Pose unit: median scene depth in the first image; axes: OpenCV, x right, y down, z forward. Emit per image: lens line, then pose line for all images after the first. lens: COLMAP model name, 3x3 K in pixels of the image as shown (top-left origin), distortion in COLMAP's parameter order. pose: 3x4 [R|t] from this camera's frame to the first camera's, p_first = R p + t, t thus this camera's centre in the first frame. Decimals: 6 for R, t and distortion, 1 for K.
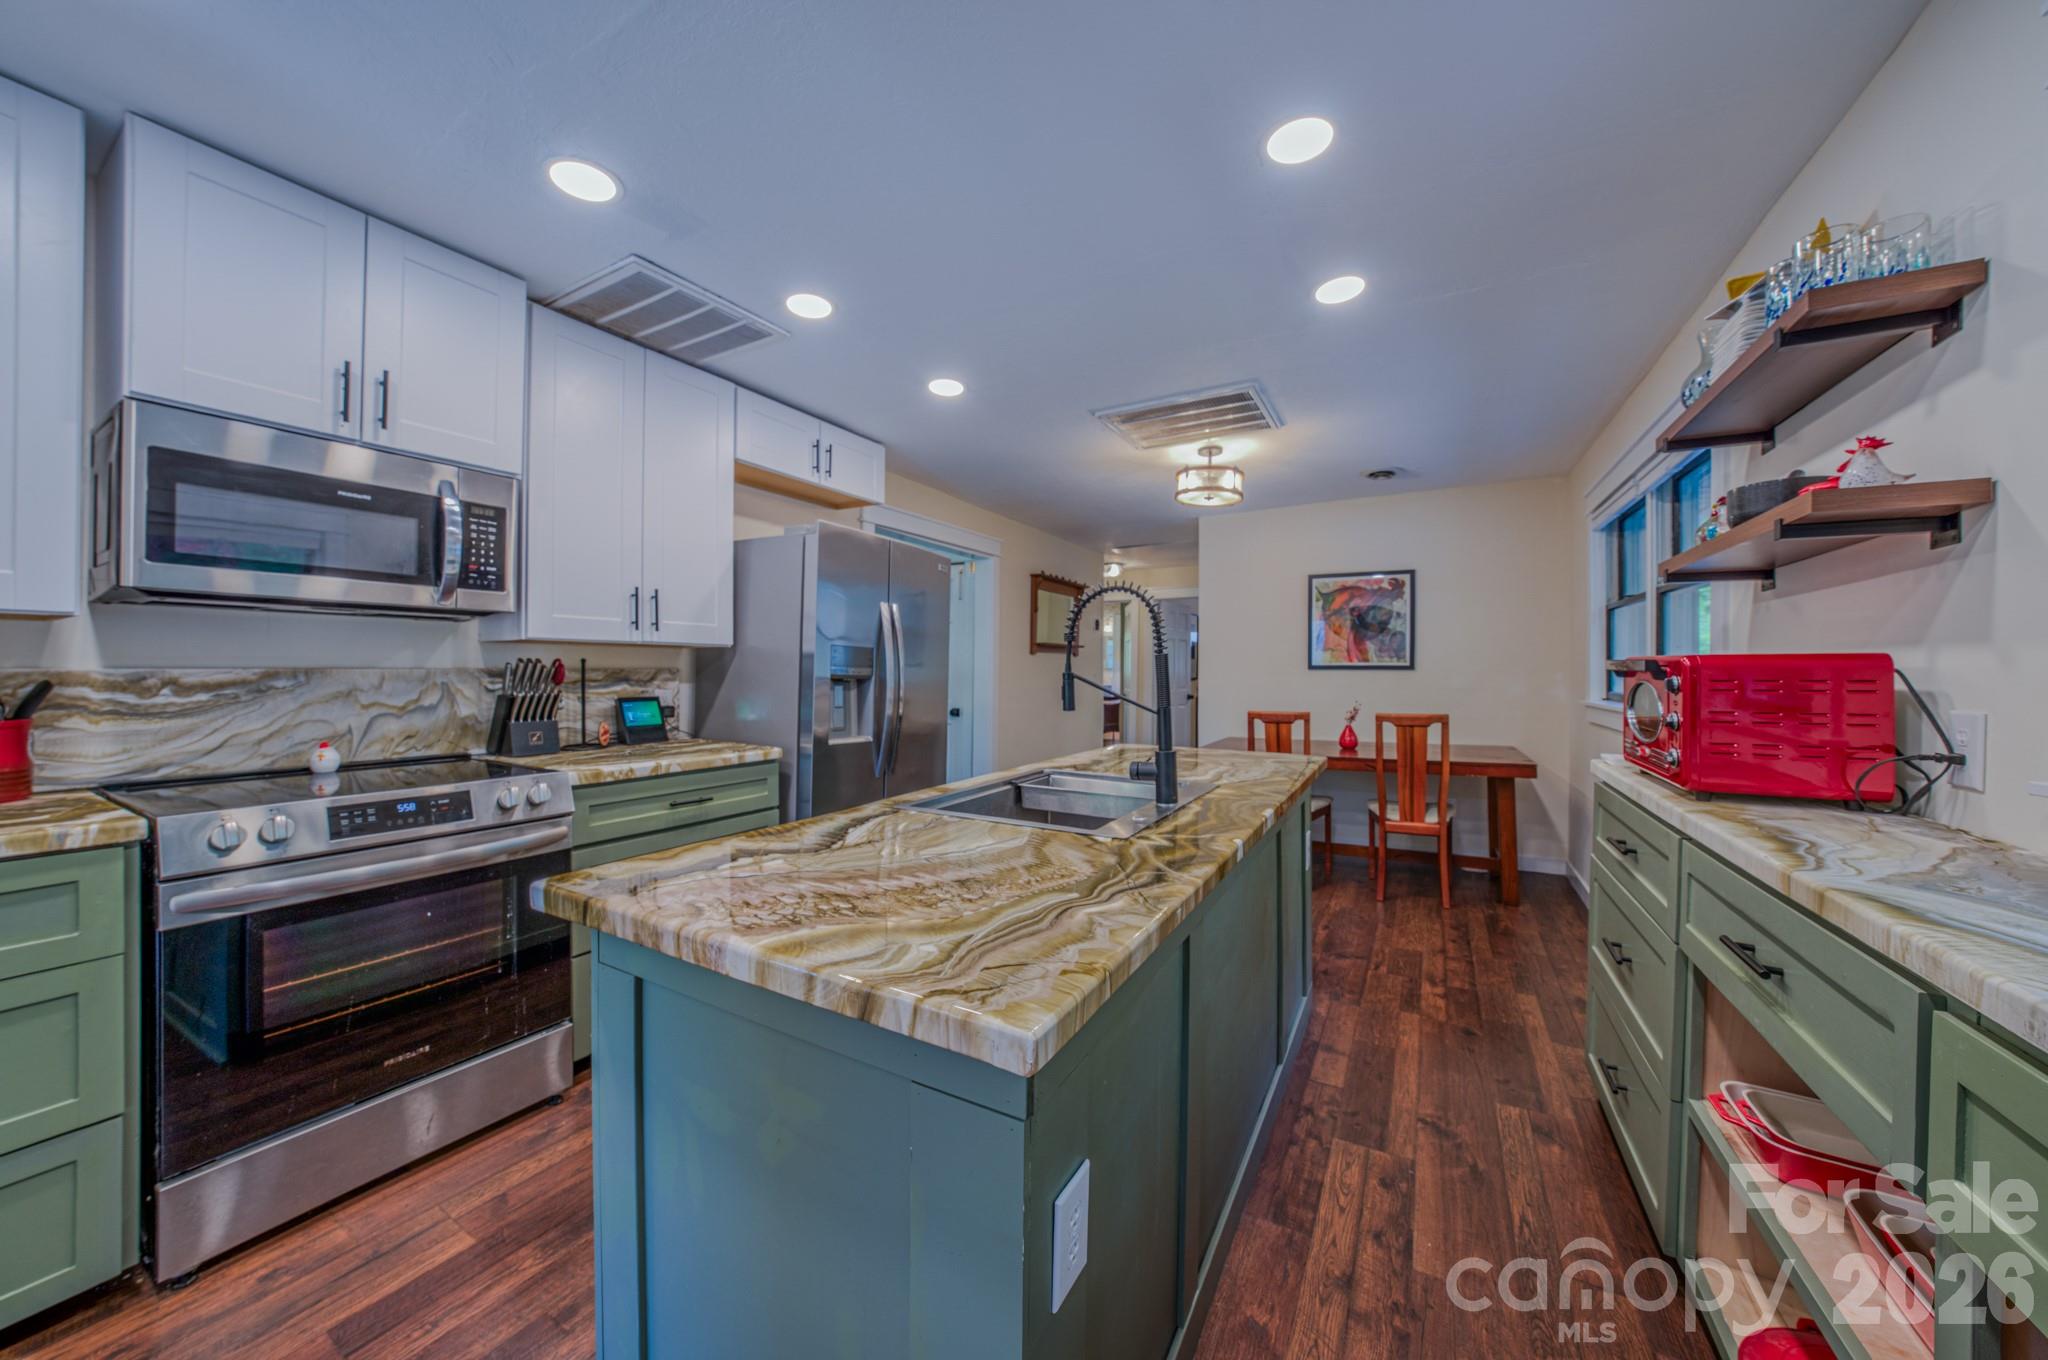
lens RADIAL K [[710.2, 0, 1022.9], [0, 710.2, 668.5], [0, 0, 1]] dist [-0.027639, 0.006321]
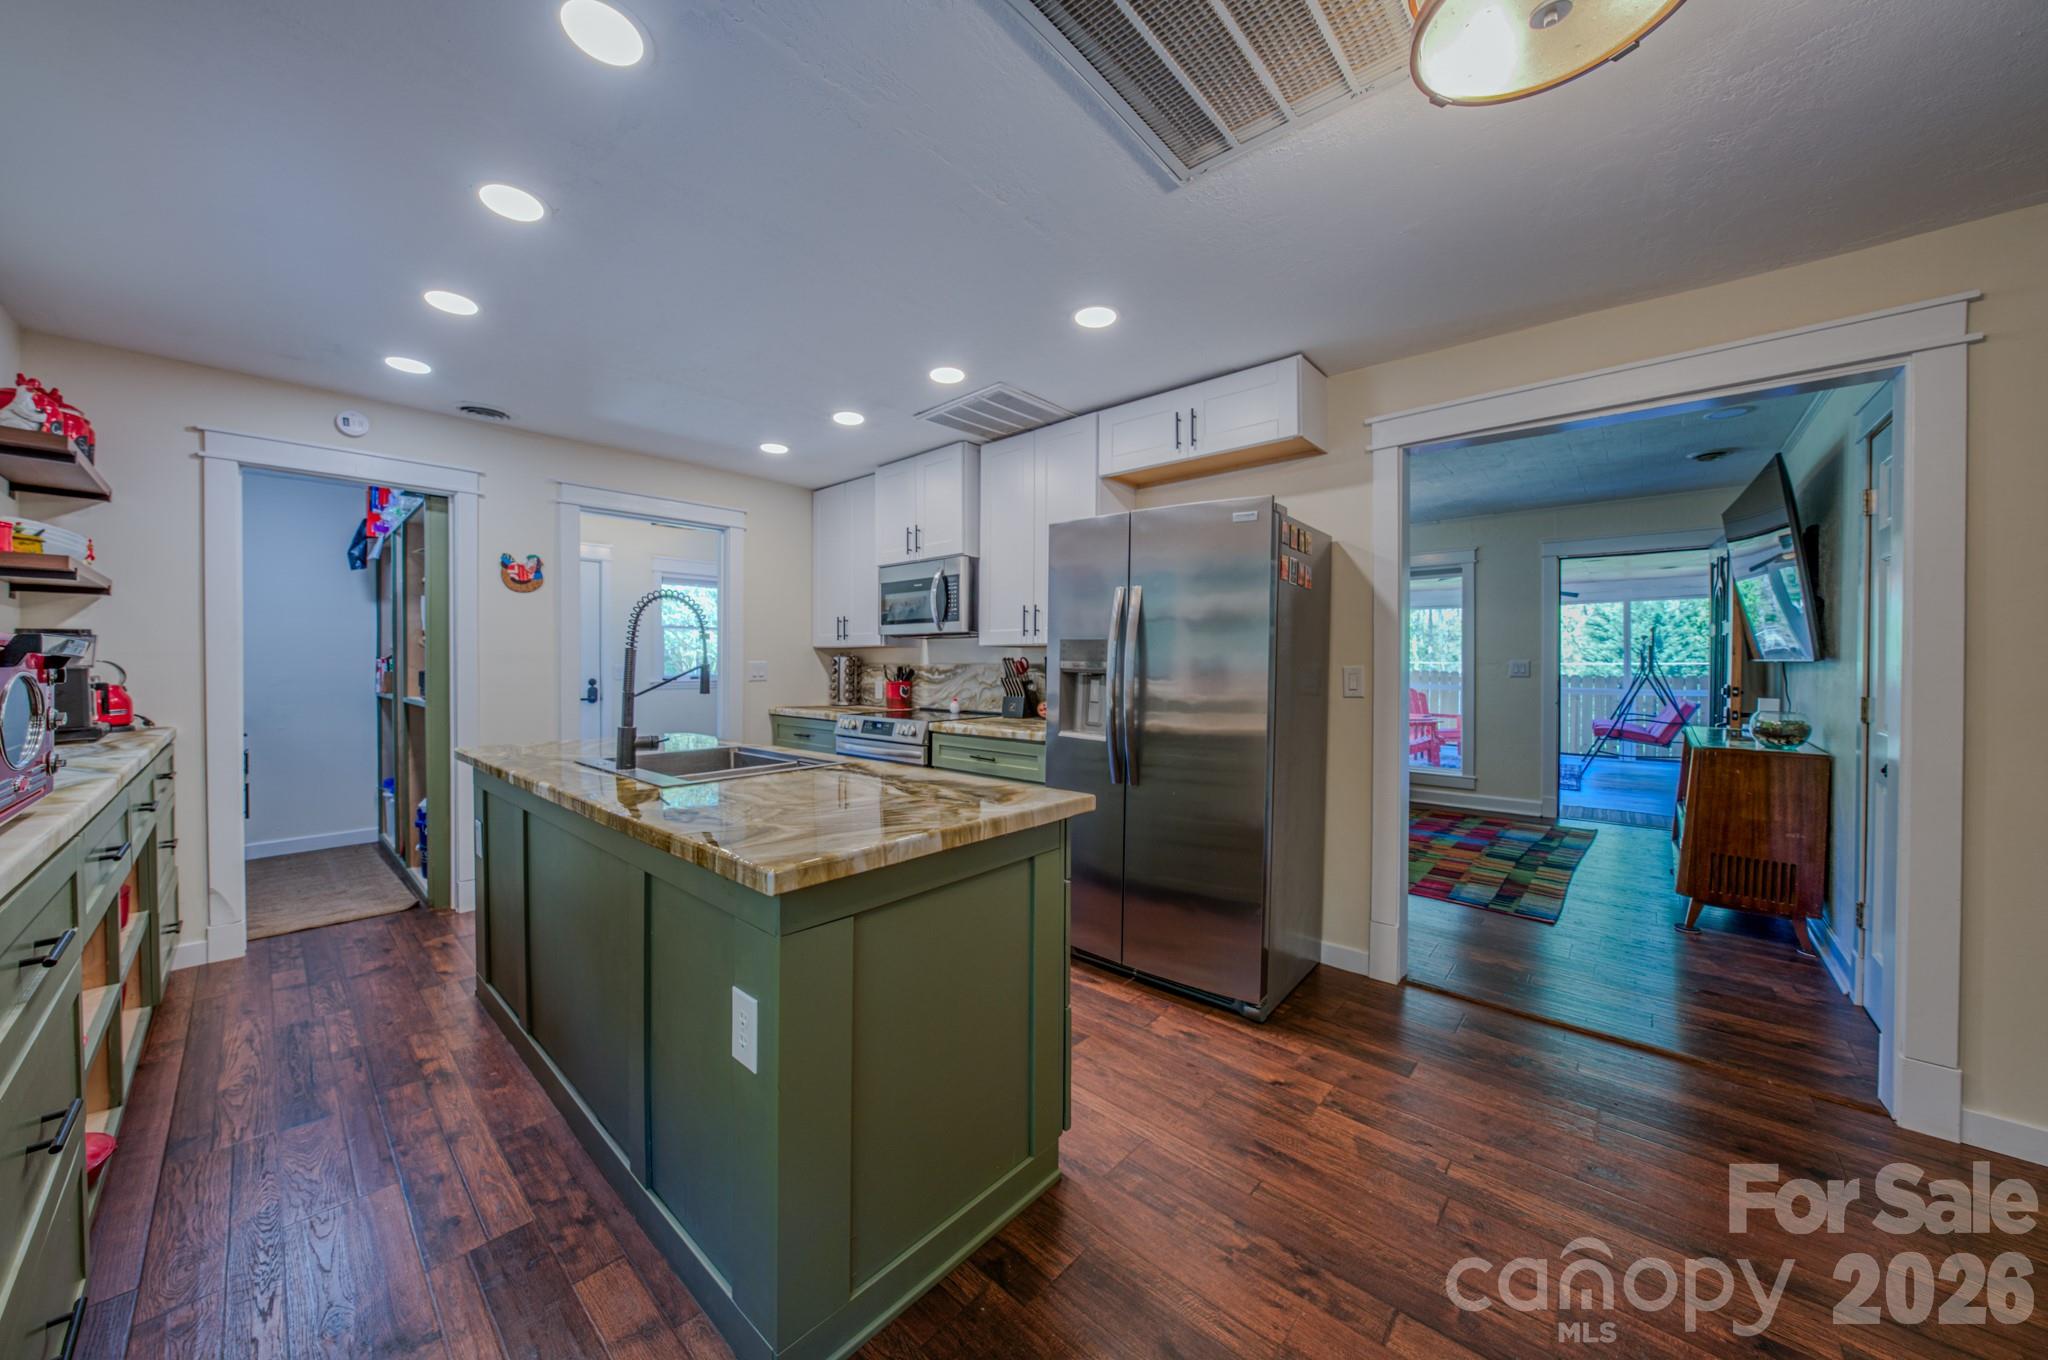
lens RADIAL K [[710.2, 0, 1022.9], [0, 710.2, 668.5], [0, 0, 1]] dist [-0.027639, 0.006321]
pose [[-0.209610, 0.000890, -0.977785, 1.064350], [-0.001064, 0.999999, 0.001139, 0.010816], [0.977784, 0.001279, -0.209609, 1.636933]]
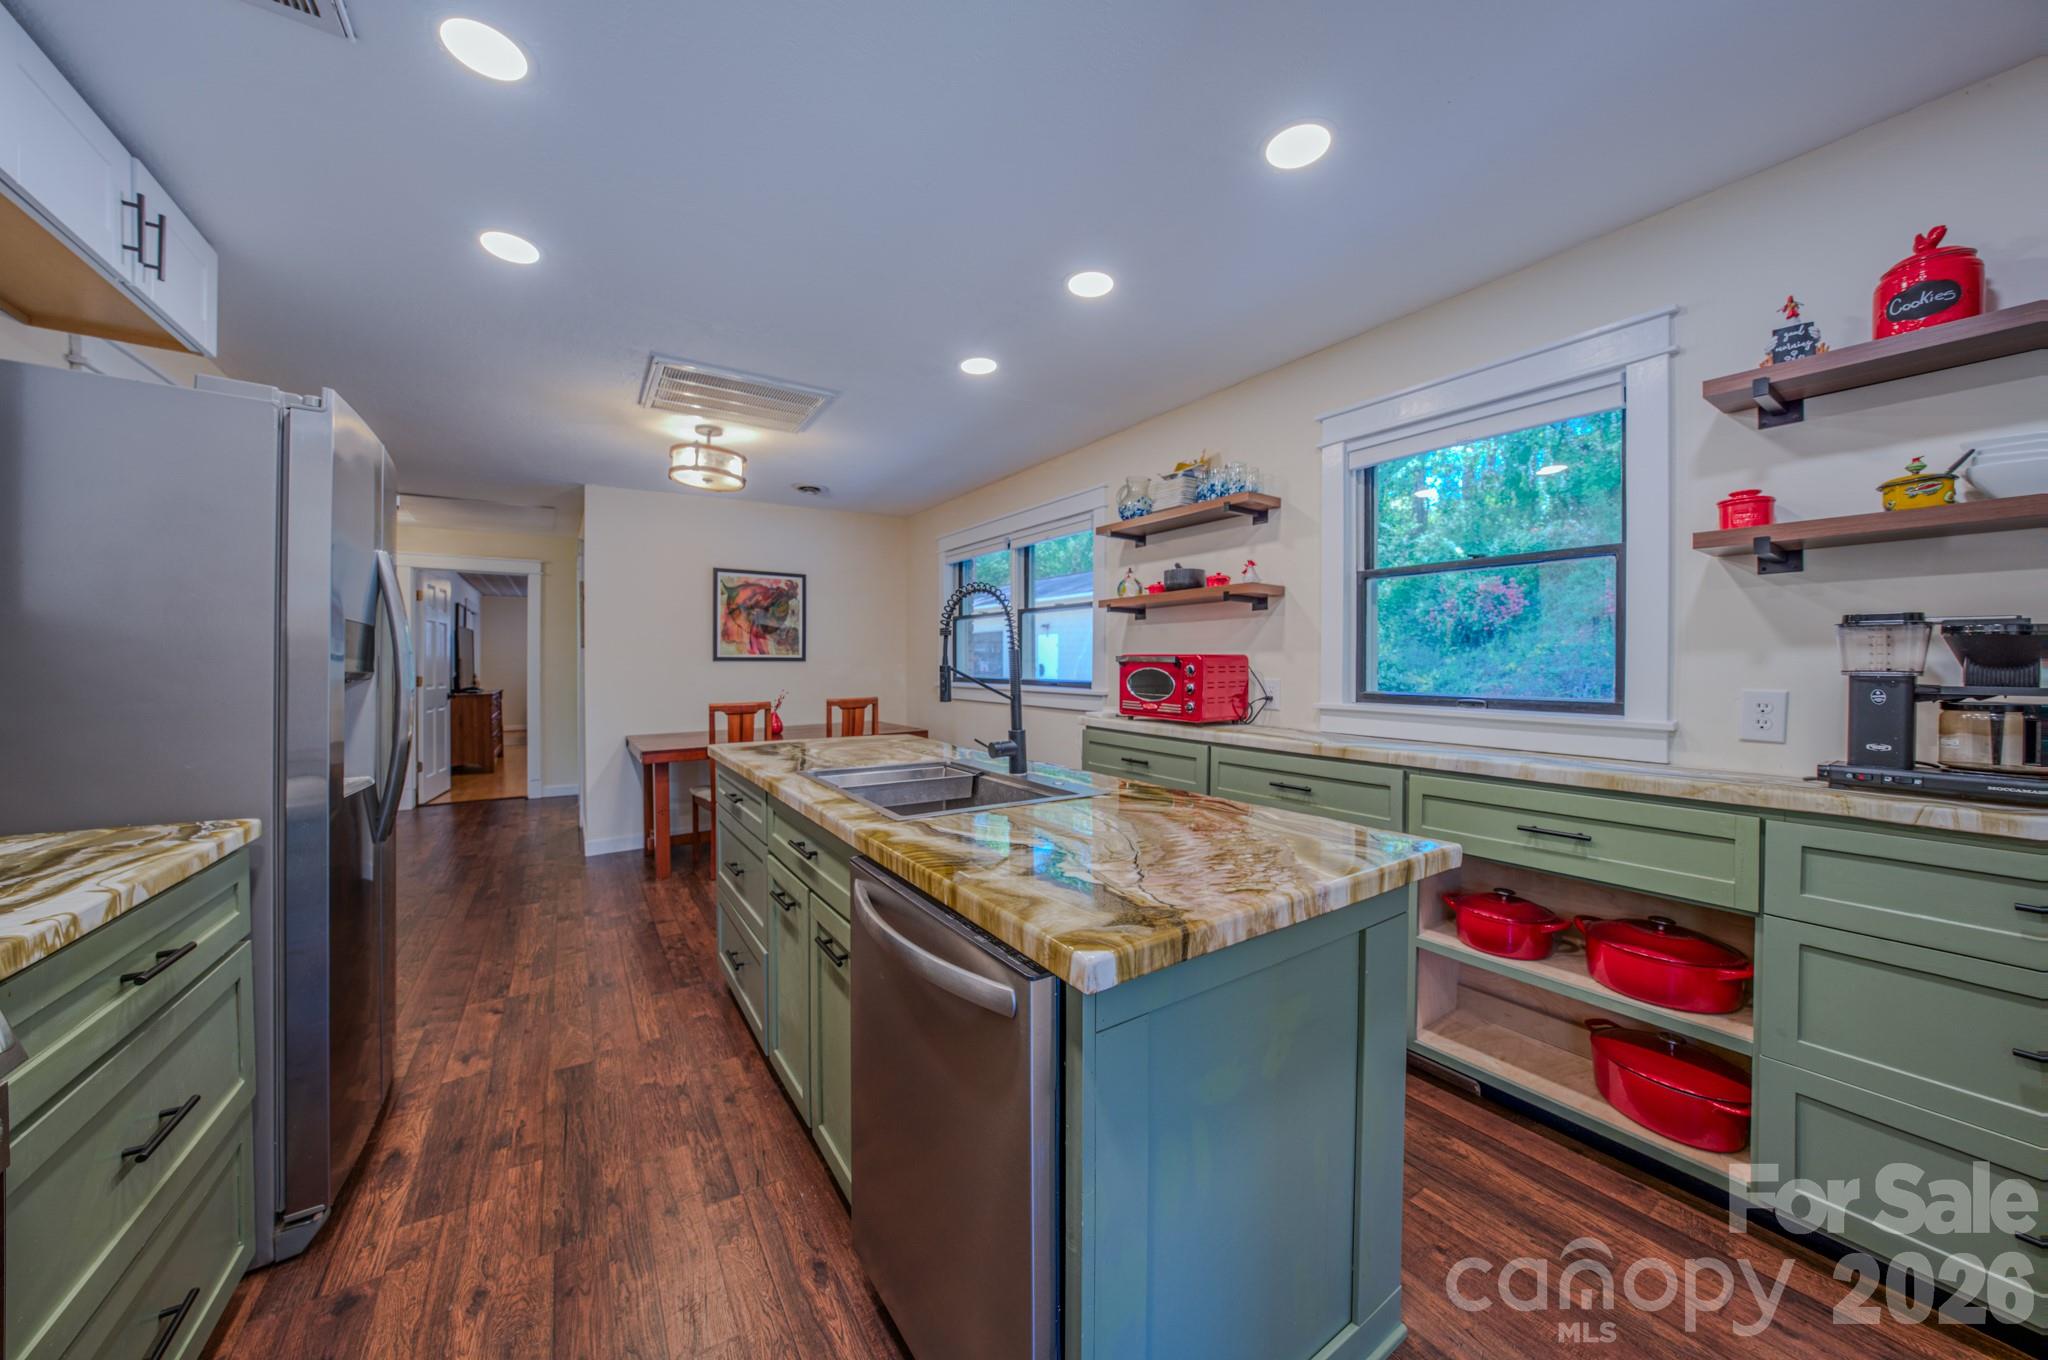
lens RADIAL K [[697.2, 0, 1026.4], [0, 697.2, 670.3], [0, 0, 1]] dist [-0.028869, 0.006161]
pose [[0.445172, -0.012754, 0.895354, -0.722494], [-0.001656, 0.999885, 0.015067, -0.002092], [-0.895444, -0.008190, 0.445099, 0.390858]]
